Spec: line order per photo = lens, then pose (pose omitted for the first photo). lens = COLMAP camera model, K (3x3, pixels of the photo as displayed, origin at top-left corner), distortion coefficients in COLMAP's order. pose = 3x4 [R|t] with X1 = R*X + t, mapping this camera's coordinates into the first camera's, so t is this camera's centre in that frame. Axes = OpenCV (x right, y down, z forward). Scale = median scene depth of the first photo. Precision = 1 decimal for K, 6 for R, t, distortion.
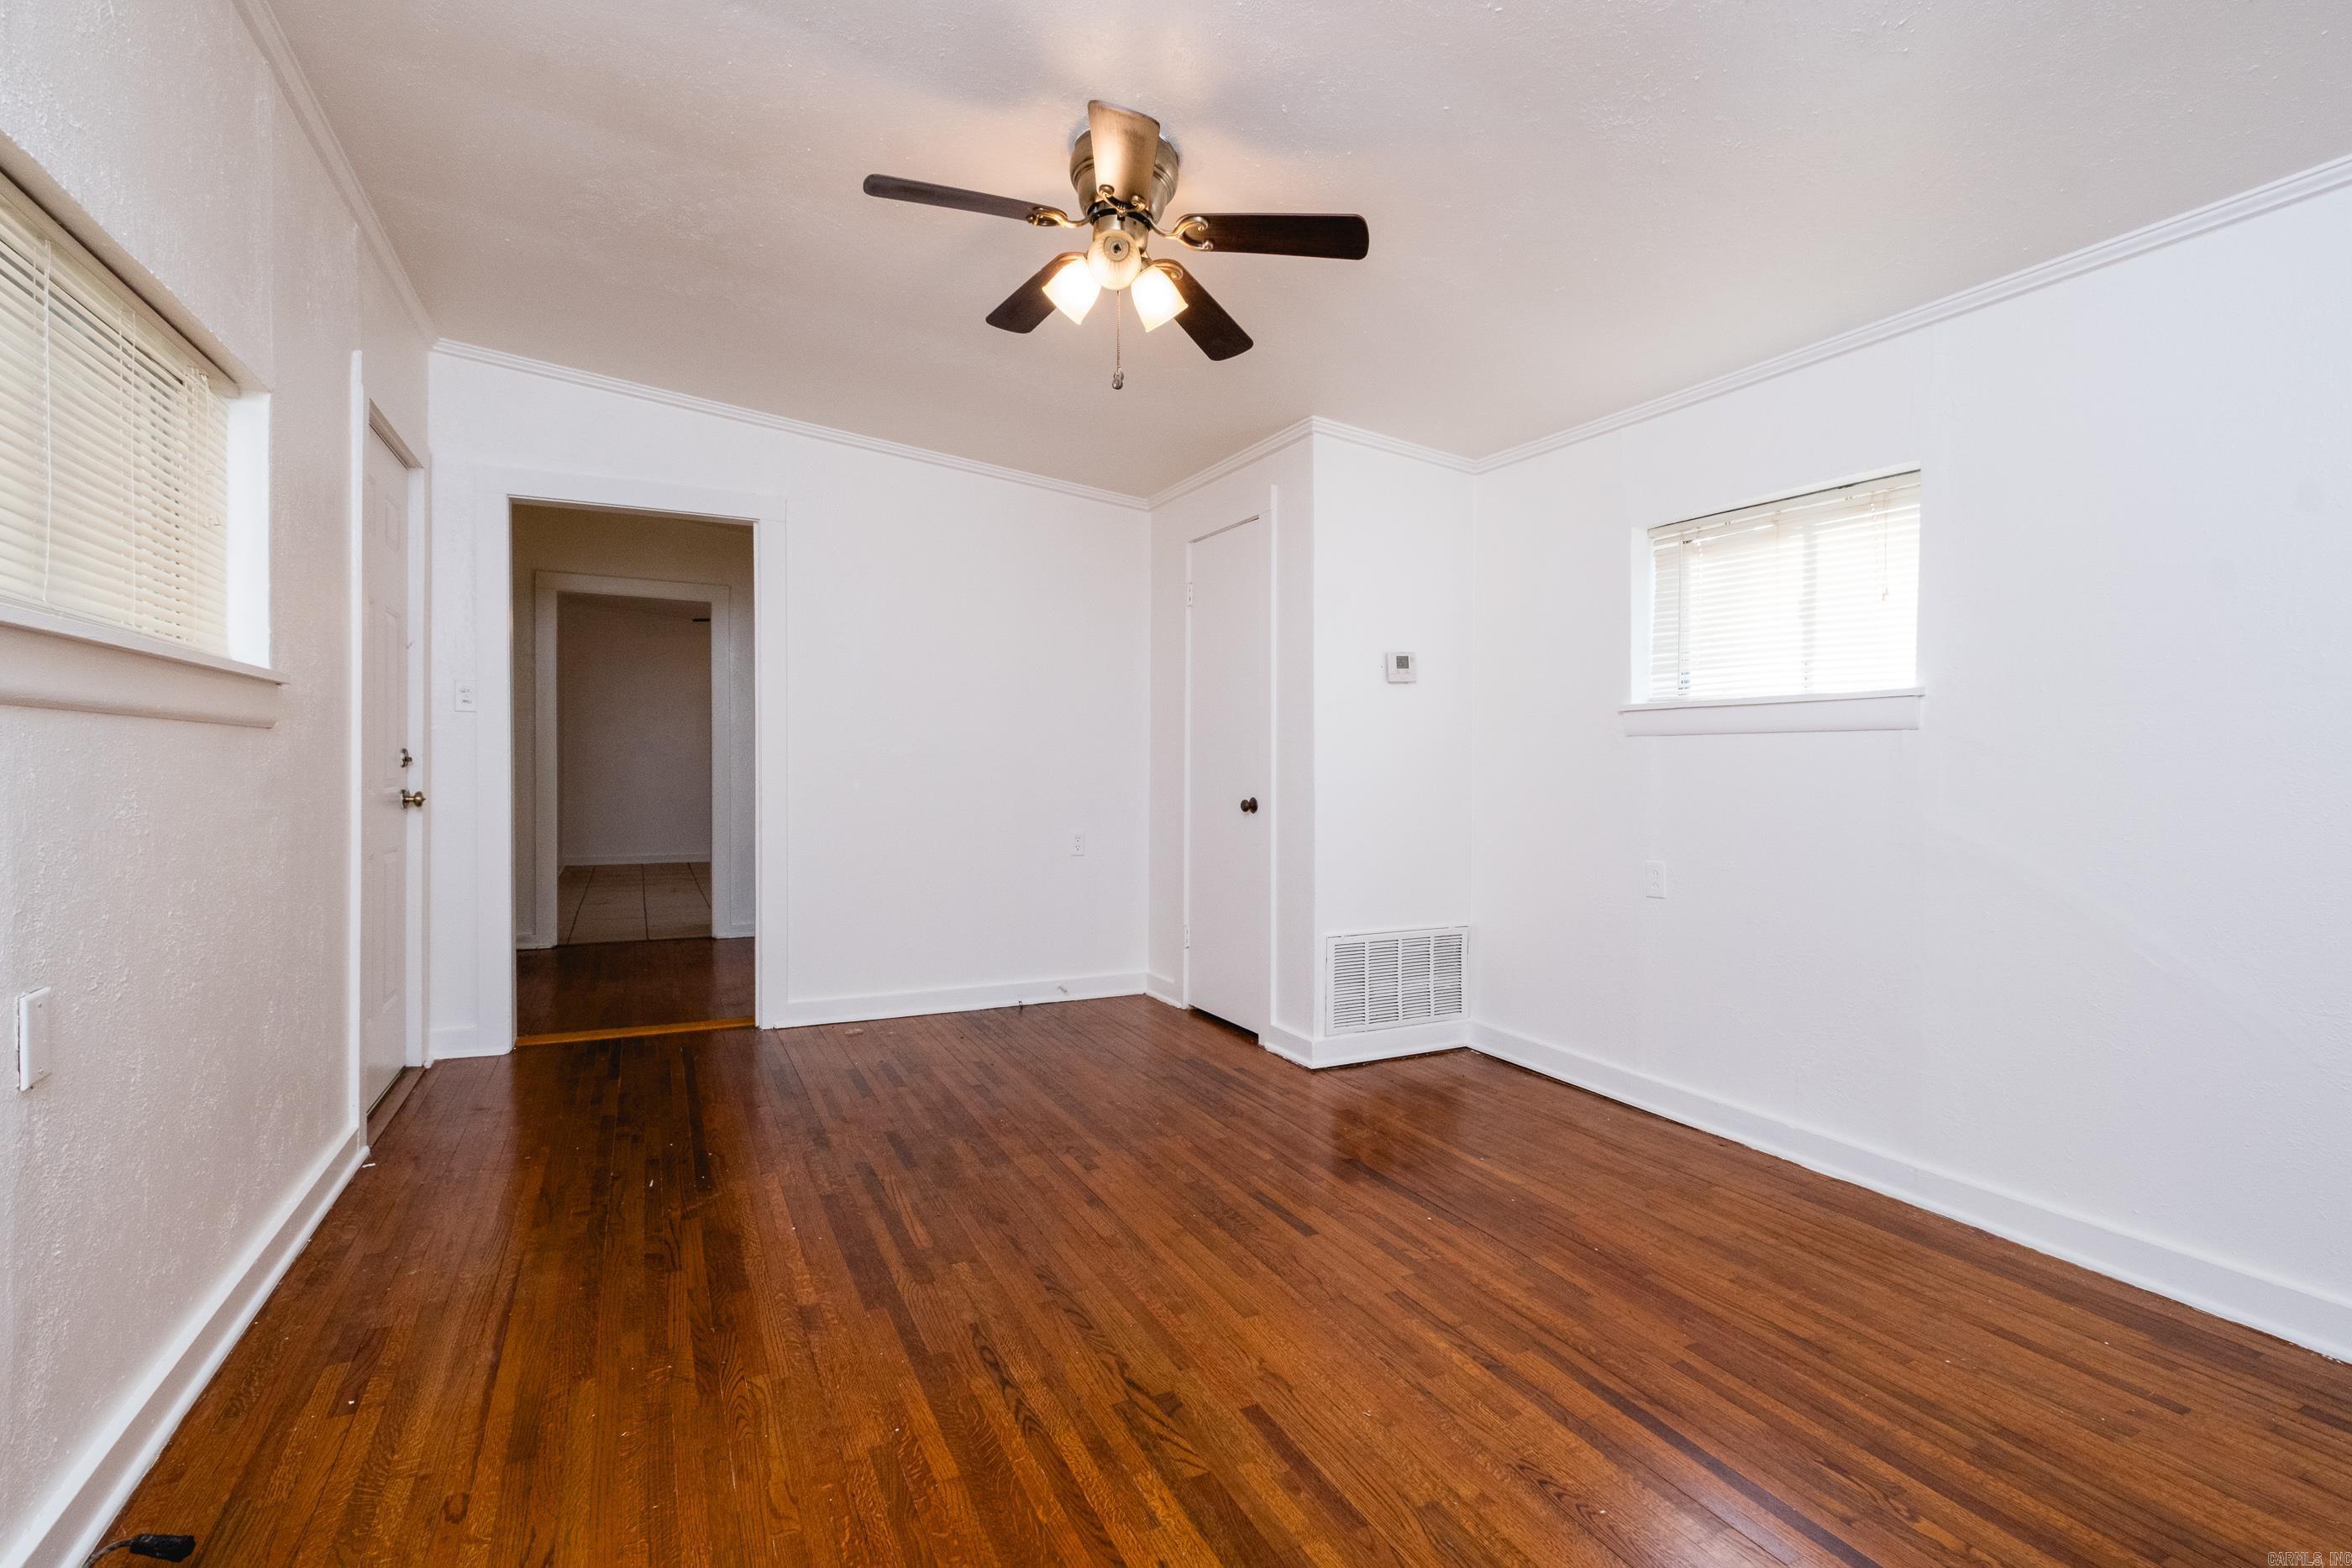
lens RADIAL K [[1032.9, 0, 1162.0], [0, 1032.9, 775.3], [0, 0, 1]] dist [0.002370, -0.000879]
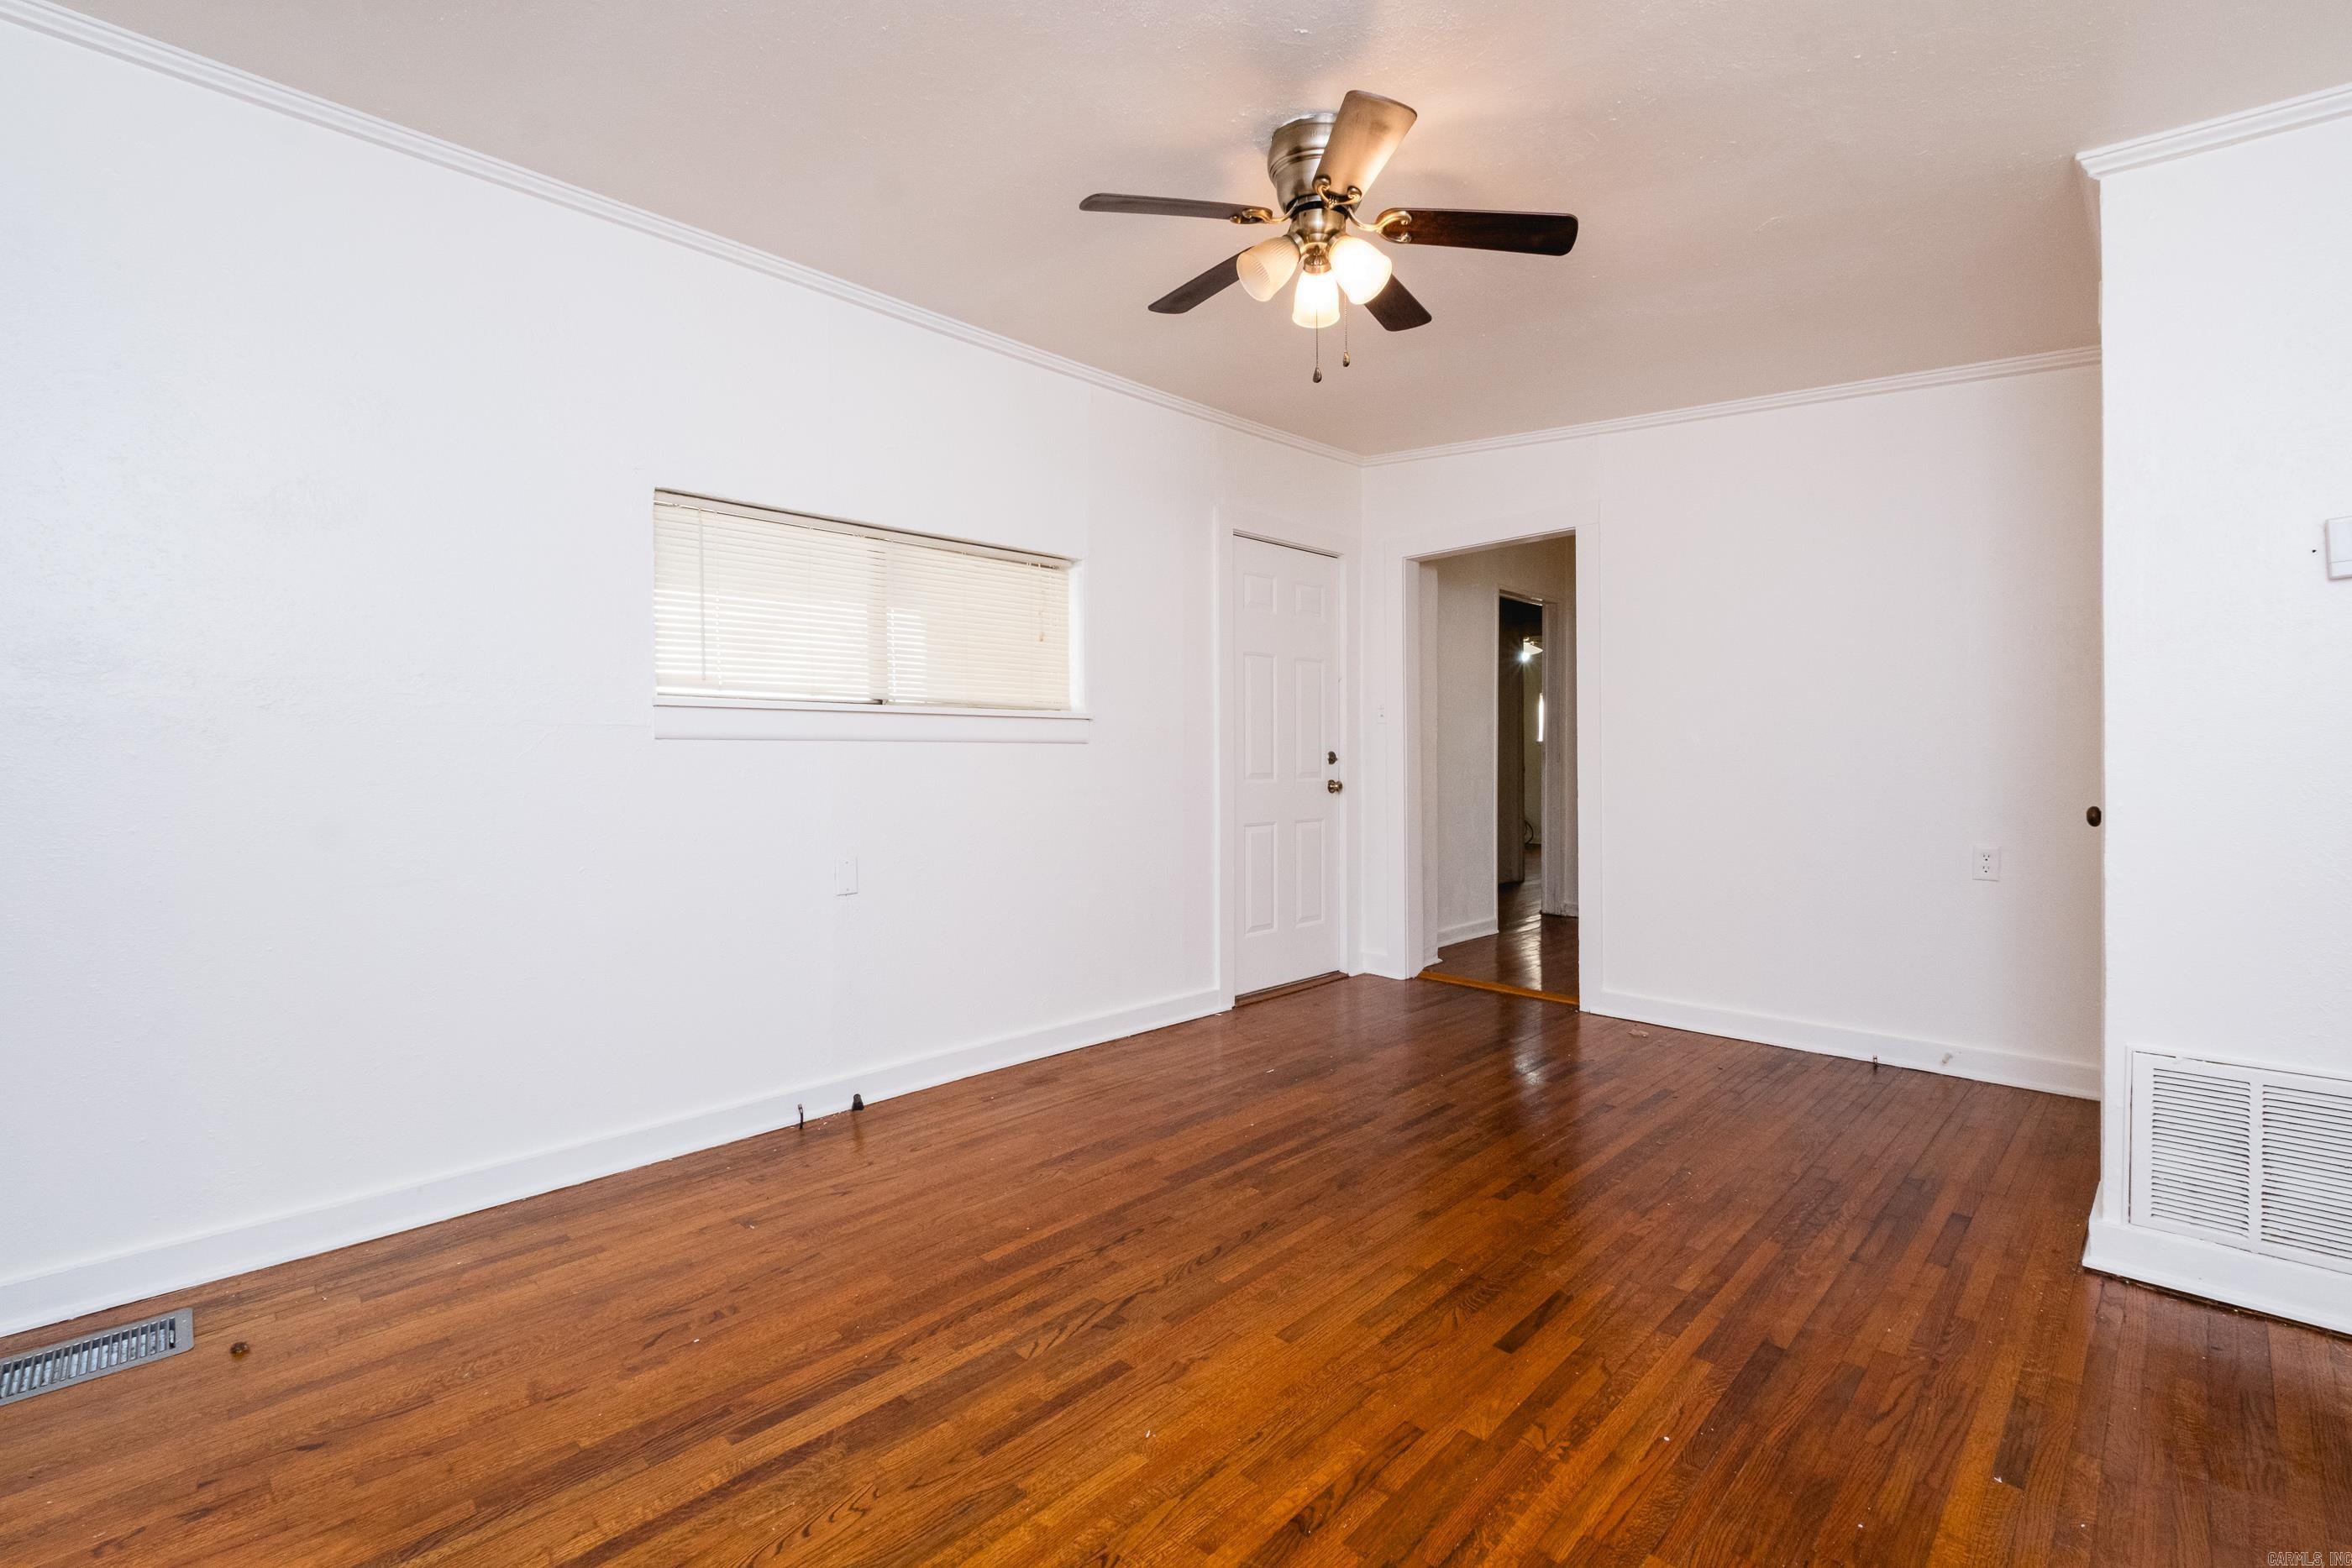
lens RADIAL K [[1001.2, 0, 1219.6], [0, 1001.2, 770.4], [0, 0, 1]] dist [0.001390, -0.000166]
pose [[0.356534, -0.004115, -0.934273, 0.778548], [0.000057, 0.999990, -0.004383, 0.010117], [0.934282, 0.001509, 0.356531, 0.528504]]
